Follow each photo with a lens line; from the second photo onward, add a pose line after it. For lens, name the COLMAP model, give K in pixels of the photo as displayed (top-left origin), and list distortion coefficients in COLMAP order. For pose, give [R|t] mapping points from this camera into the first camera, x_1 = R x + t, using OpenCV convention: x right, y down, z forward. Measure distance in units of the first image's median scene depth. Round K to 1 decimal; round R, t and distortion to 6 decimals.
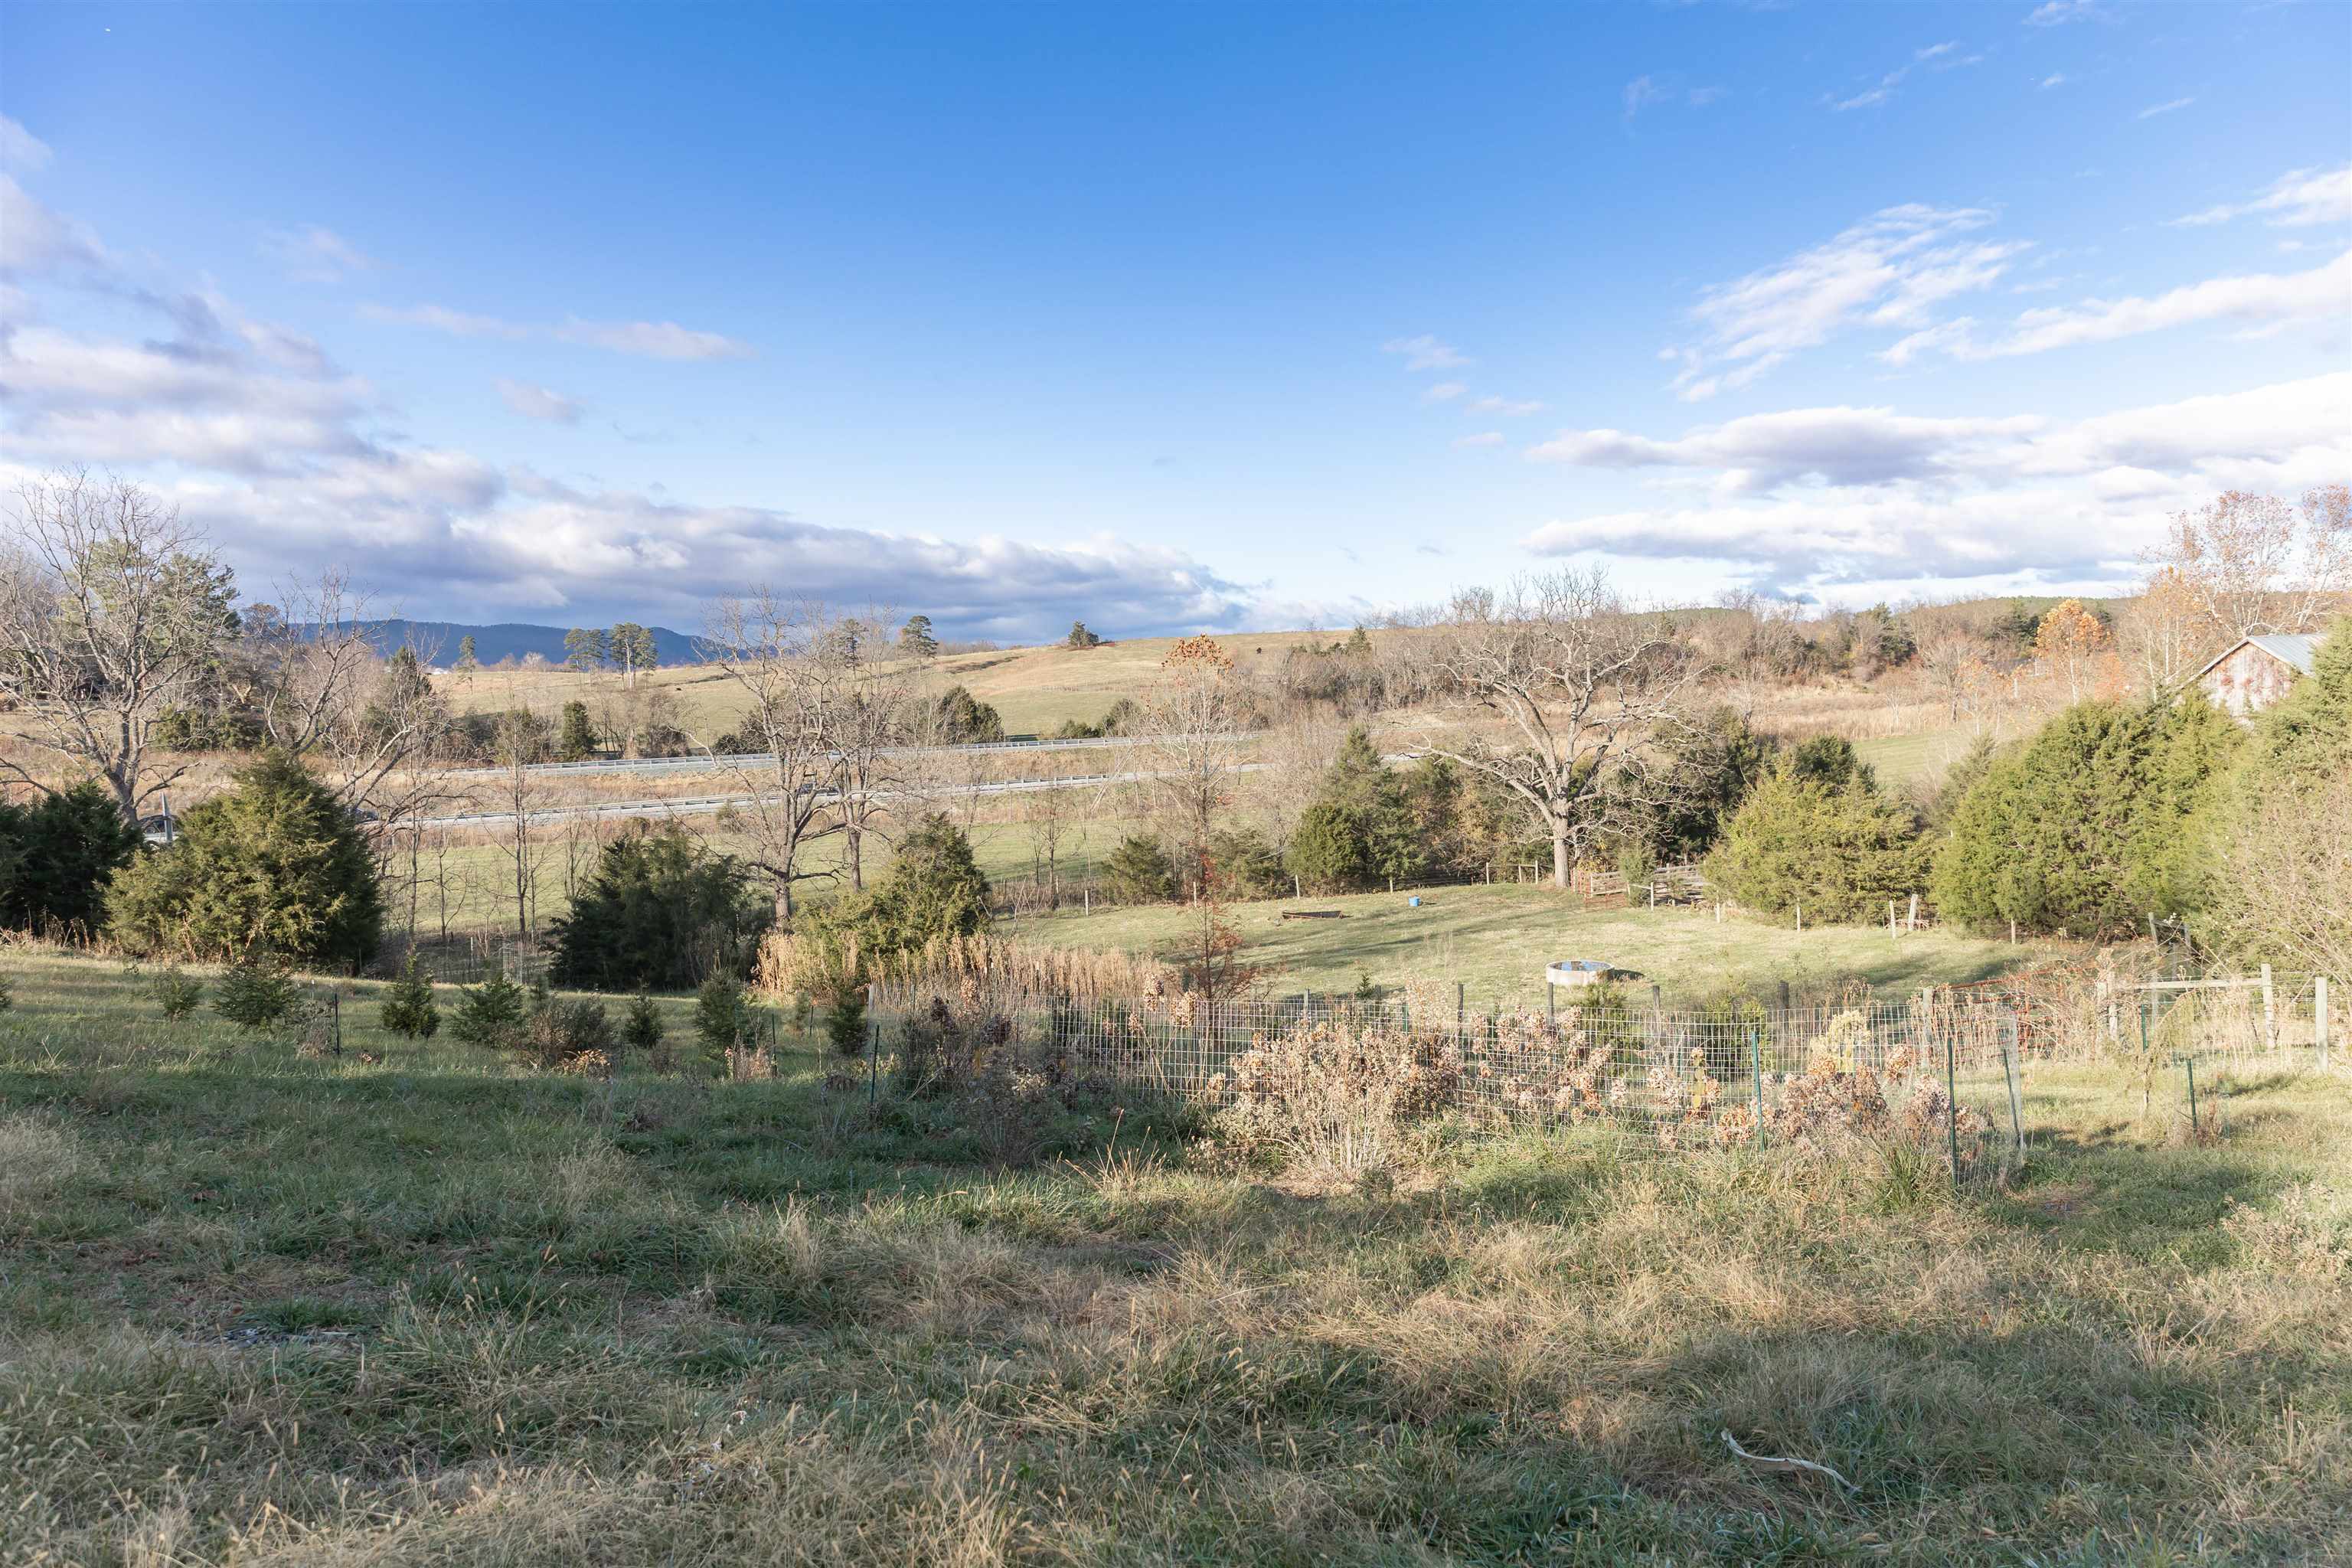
lens RADIAL K [[1549.6, 0, 1176.0], [0, 1549.6, 784.0], [0, 0, 1]] dist [0.015618, -0.004259]
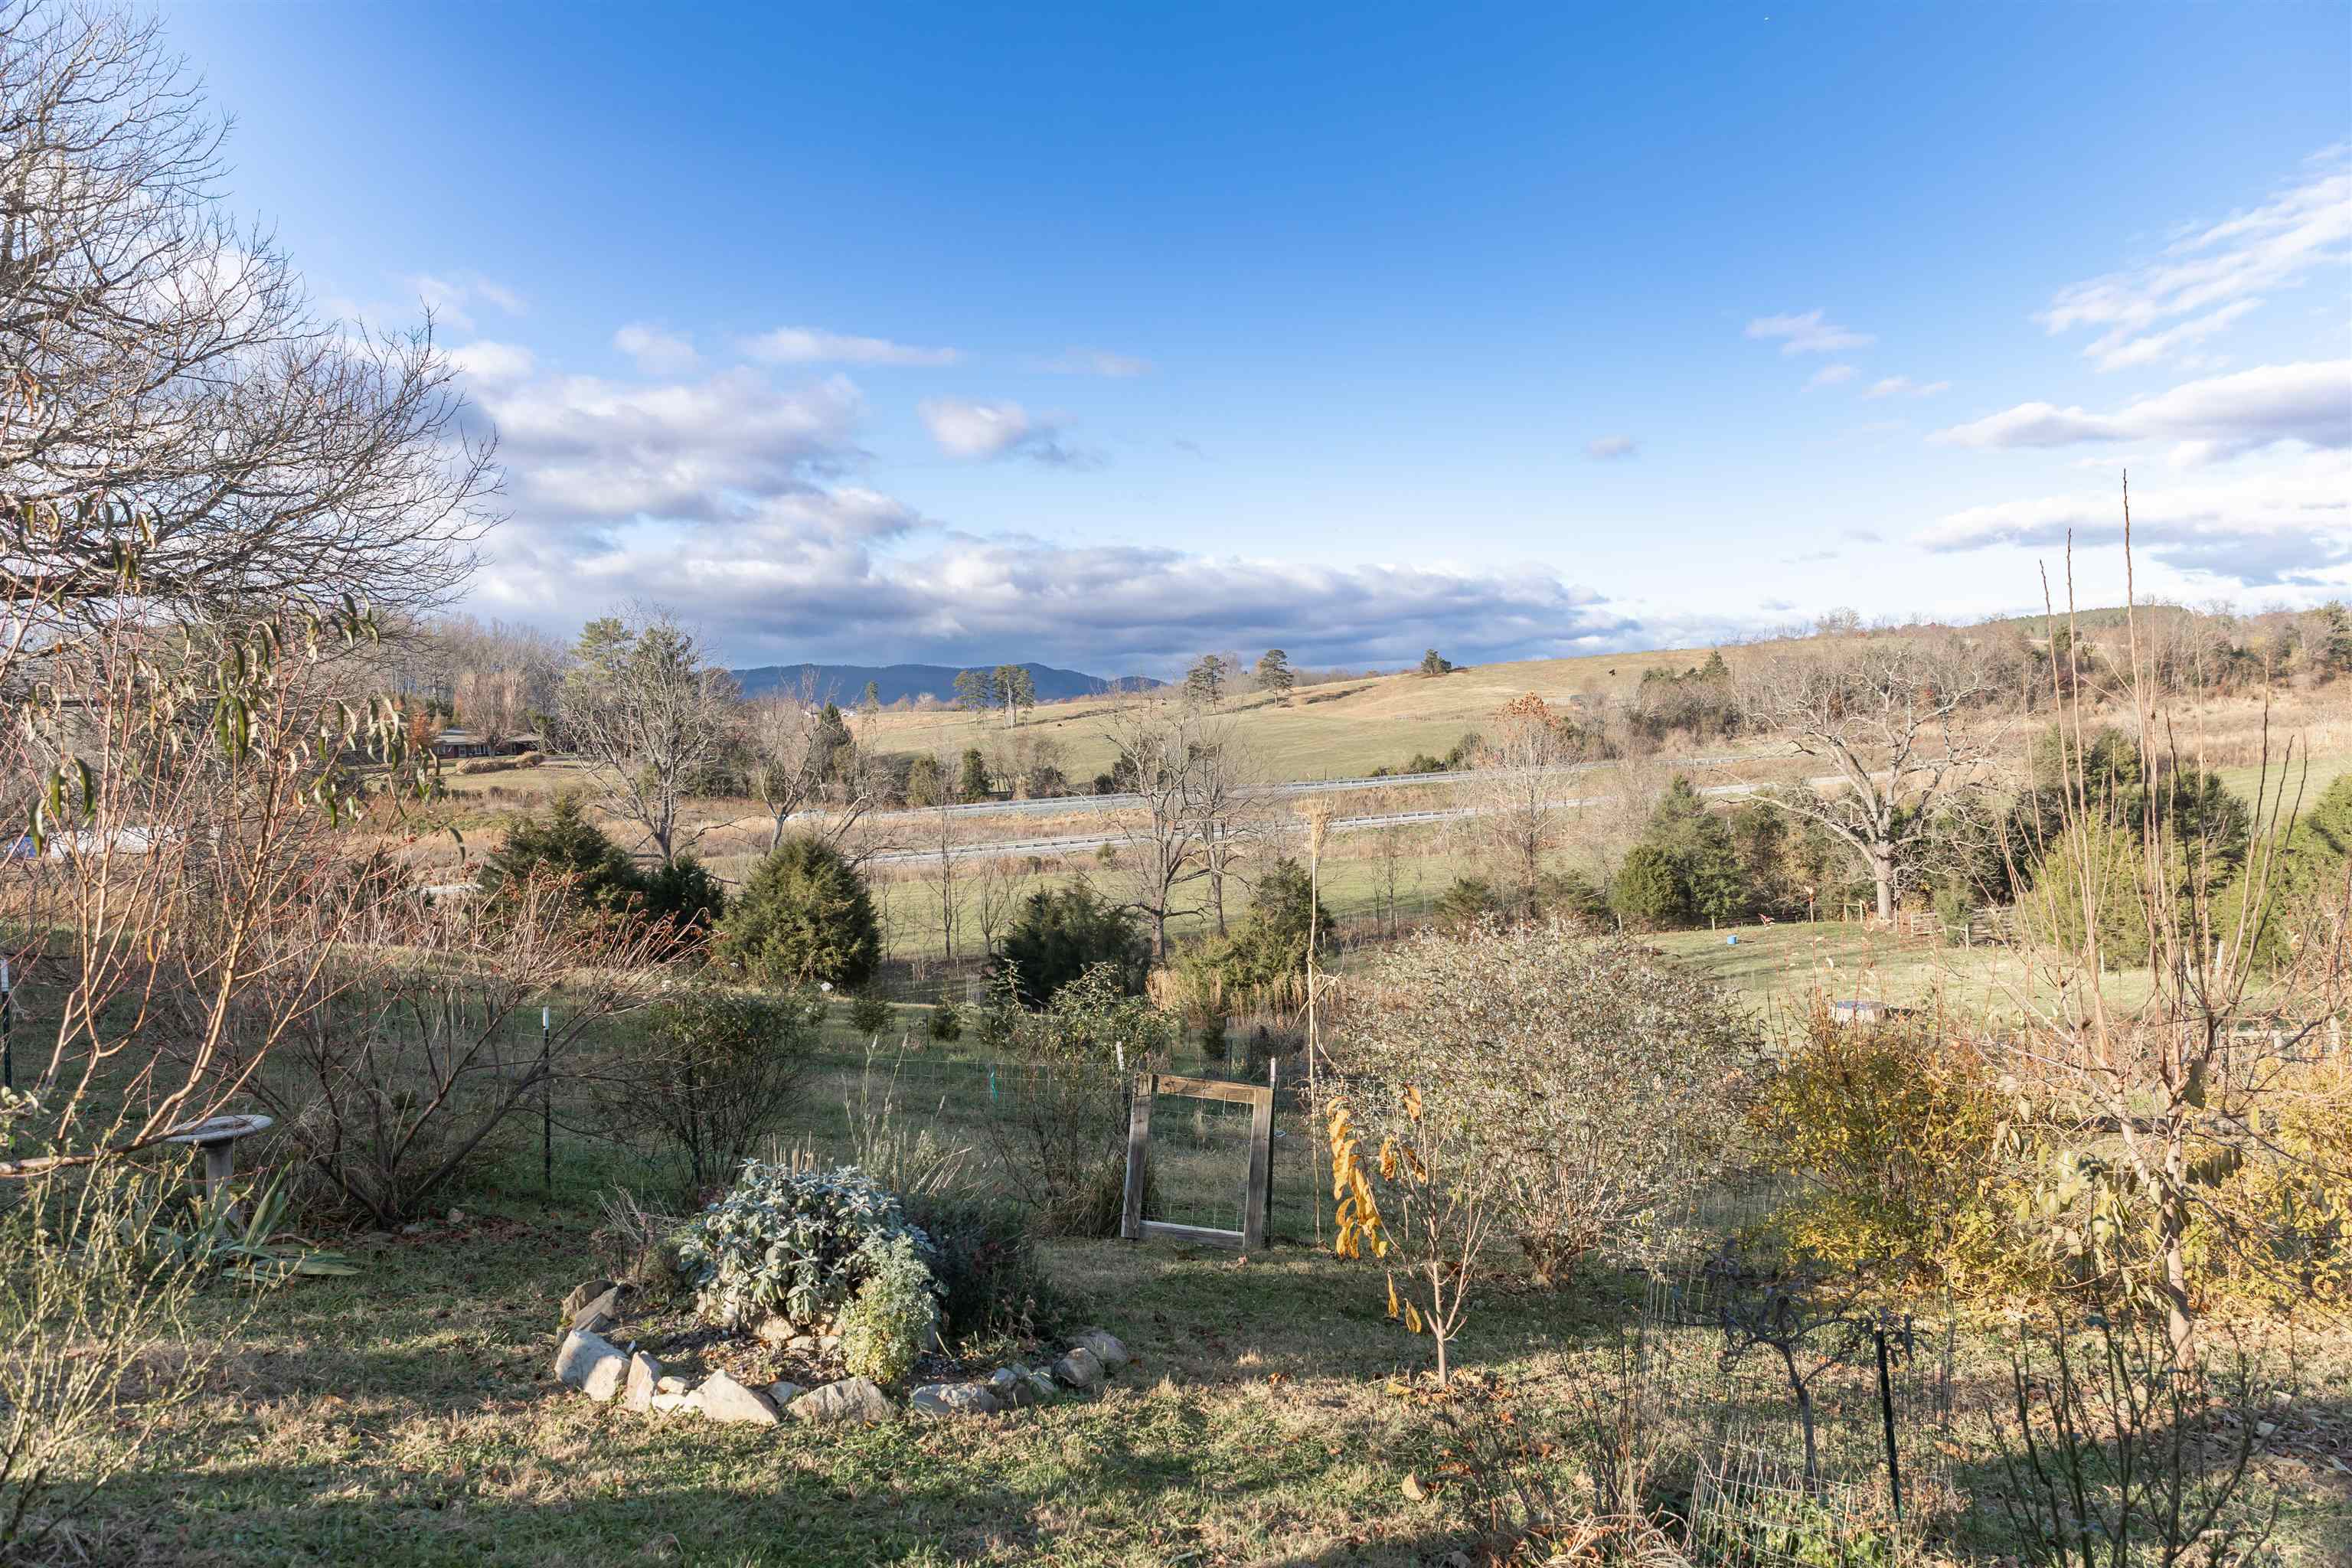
lens RADIAL K [[1549.6, 0, 1176.0], [0, 1549.6, 784.0], [0, 0, 1]] dist [0.015618, -0.004259]
pose [[0.973566, -0.014946, -0.227916, 0.023891], [0.011781, 0.999814, -0.015240, -0.017576], [0.228101, 0.012152, 0.973562, -0.117290]]
